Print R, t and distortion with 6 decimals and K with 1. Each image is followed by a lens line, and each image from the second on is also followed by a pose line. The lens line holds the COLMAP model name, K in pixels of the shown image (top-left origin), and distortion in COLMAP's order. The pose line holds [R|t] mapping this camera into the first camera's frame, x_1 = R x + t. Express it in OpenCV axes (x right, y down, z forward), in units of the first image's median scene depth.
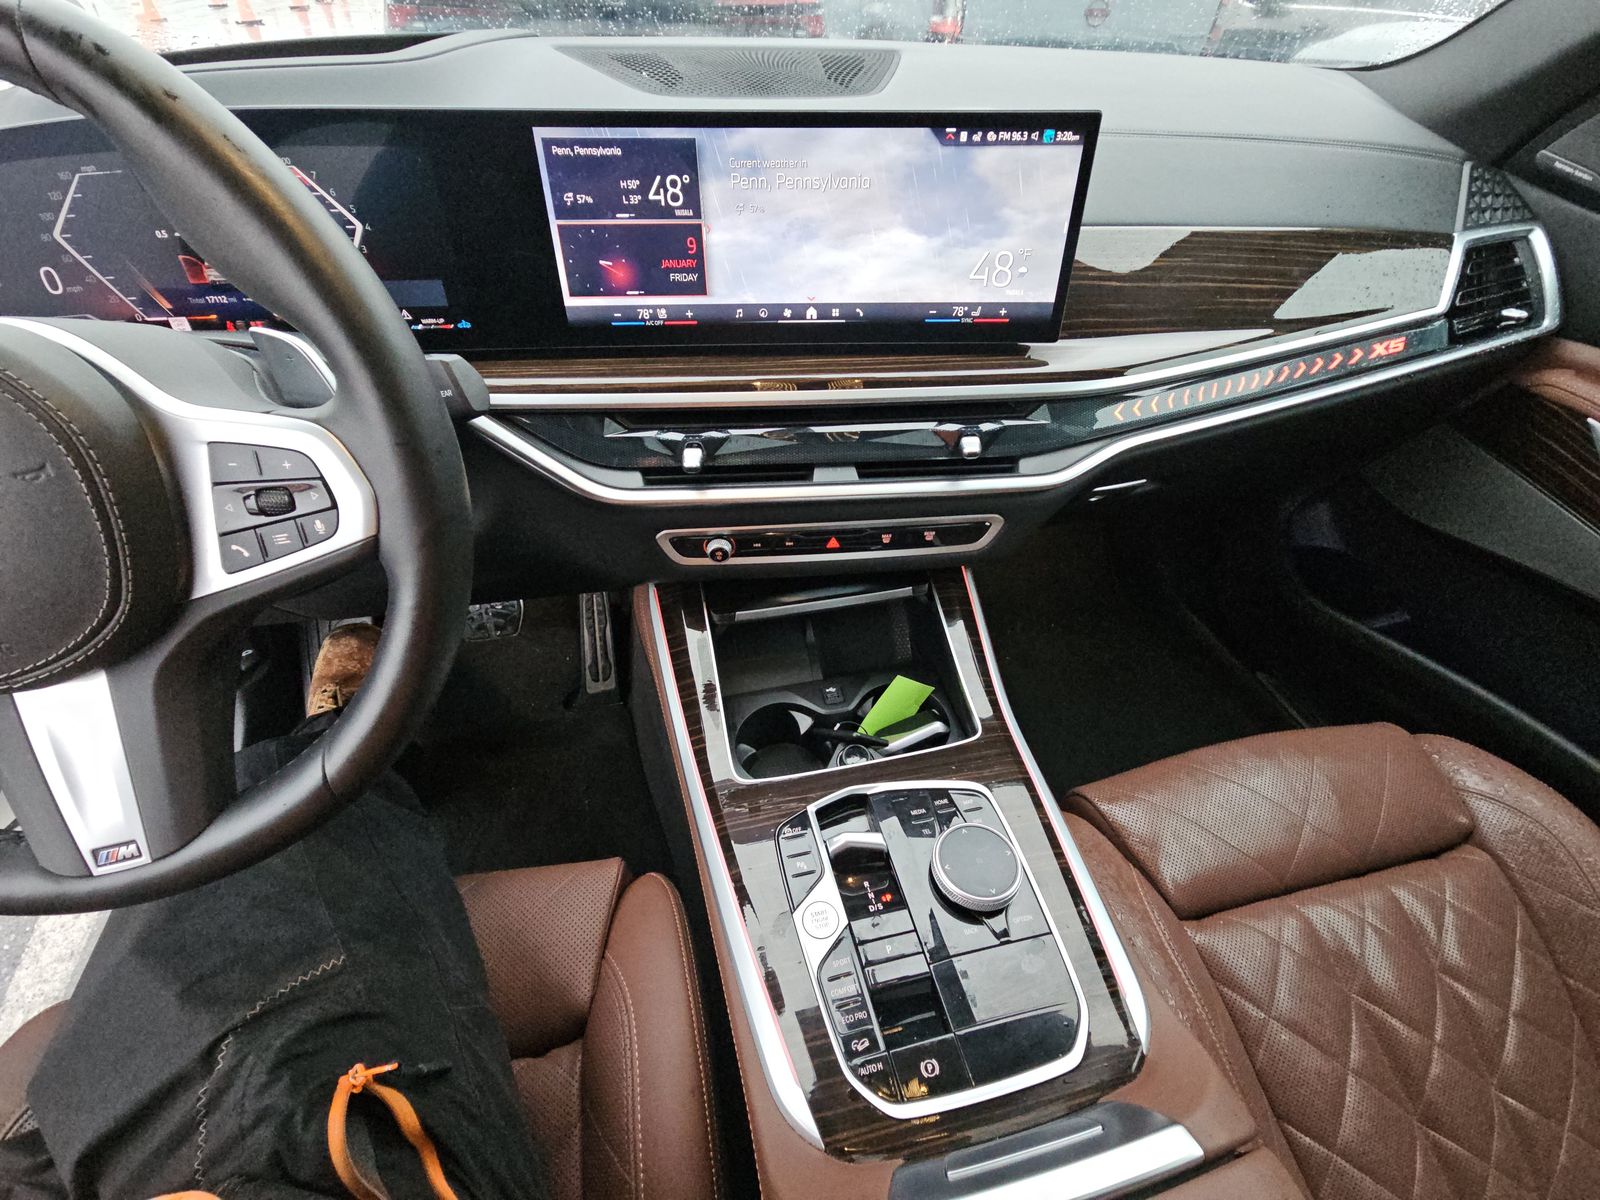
lens RADIAL K [[631.8, 0, 797.0], [0, 631.8, 584.7], [0, 0, 1]] dist [0.027036, -0.019155]
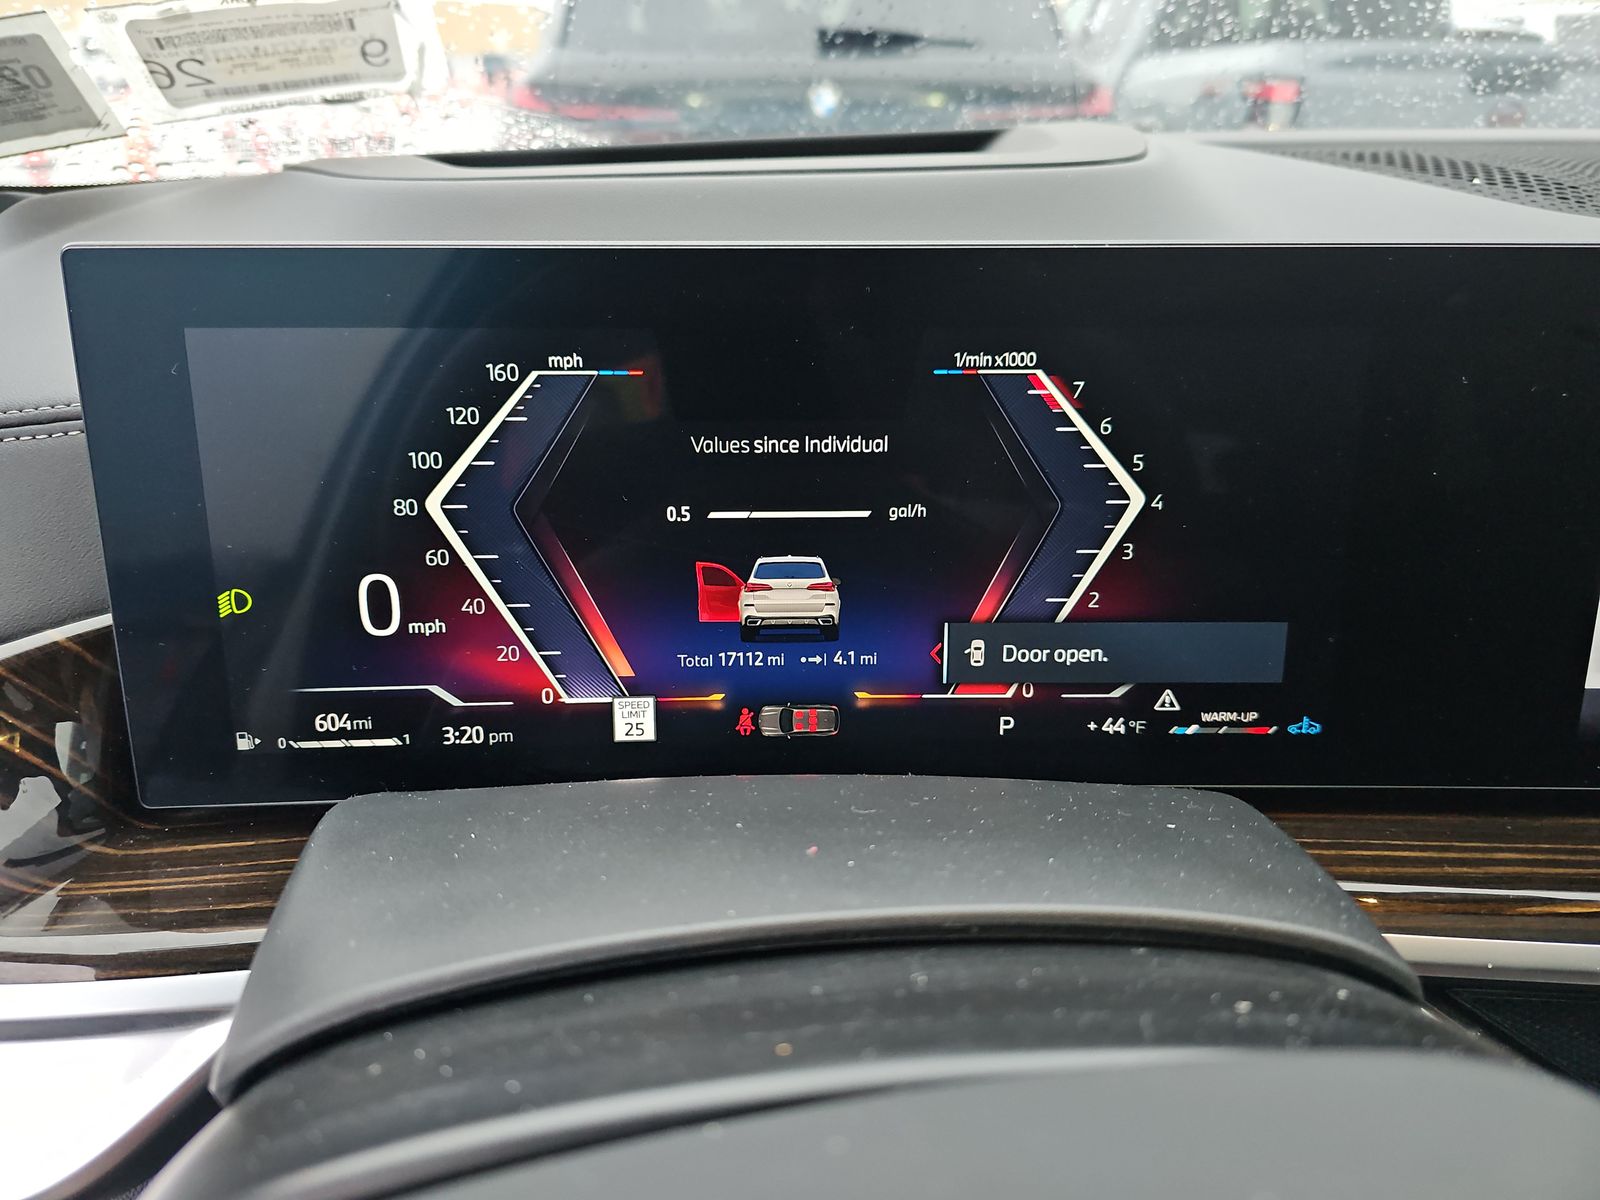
lens RADIAL K [[1063.7, 0, 800.0], [0, 1063.7, 600.0], [0, 0, 1]] dist [0.026347, -0.001508]
pose [[0.990941, 0.032291, -0.130355, -0.742499], [-0.071205, 0.949323, -0.306131, -0.266086], [0.113864, 0.312639, 0.943023, 0.347817]]
